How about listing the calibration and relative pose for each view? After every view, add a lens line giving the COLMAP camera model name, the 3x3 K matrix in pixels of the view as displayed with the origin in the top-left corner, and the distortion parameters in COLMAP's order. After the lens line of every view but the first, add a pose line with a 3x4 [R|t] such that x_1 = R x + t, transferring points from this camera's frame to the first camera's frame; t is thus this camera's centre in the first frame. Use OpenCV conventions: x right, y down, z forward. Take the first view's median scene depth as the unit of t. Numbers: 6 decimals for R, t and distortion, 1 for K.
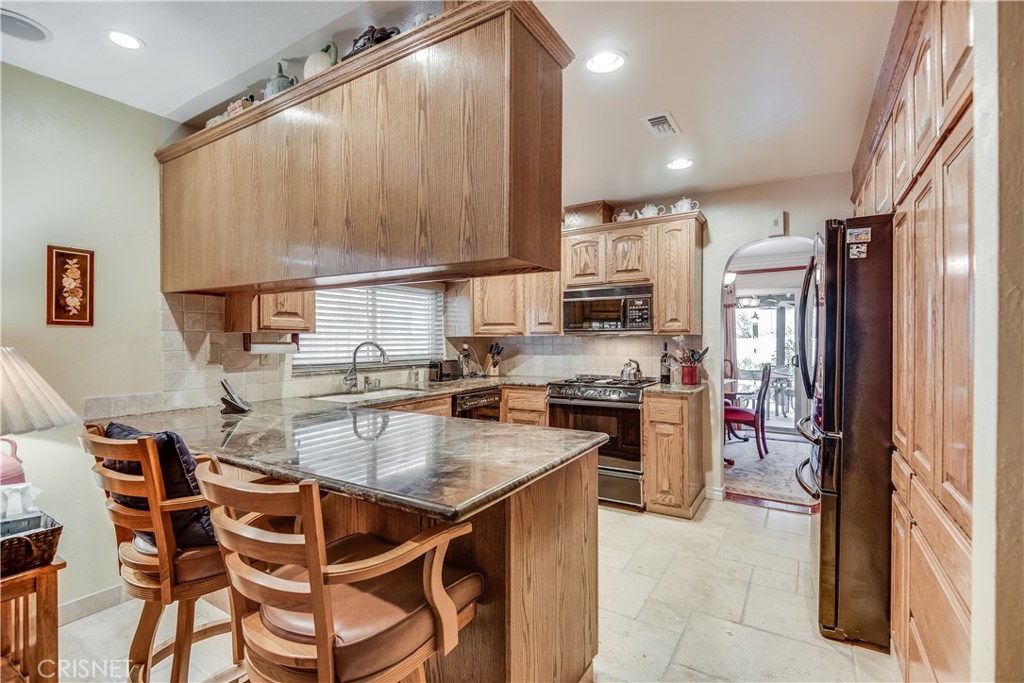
lens RADIAL K [[466.0, 0, 512.4], [0, 466.0, 339.9], [0, 0, 1]] dist [0.003569, 0.000068]
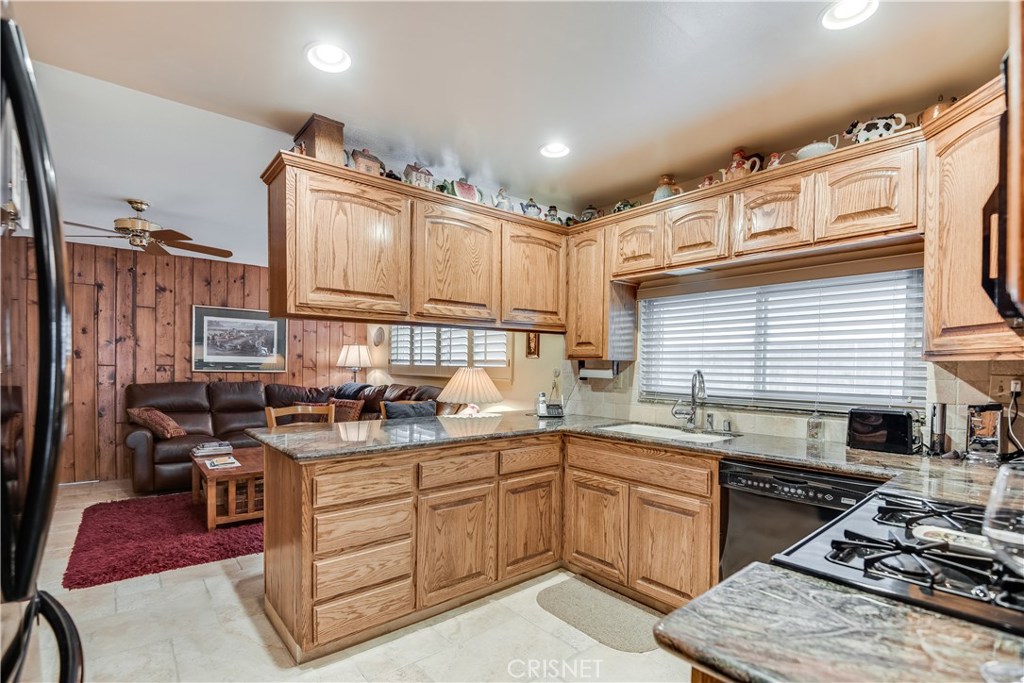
lens RADIAL K [[466.0, 0, 506.2], [0, 466.0, 369.1], [0, 0, 1]] dist [0.003569, 0.000068]
pose [[-0.310345, 0.006361, -0.950603, 0.549115], [-0.008857, 0.999915, 0.009582, -0.000965], [0.950583, 0.011393, -0.310263, 0.931227]]
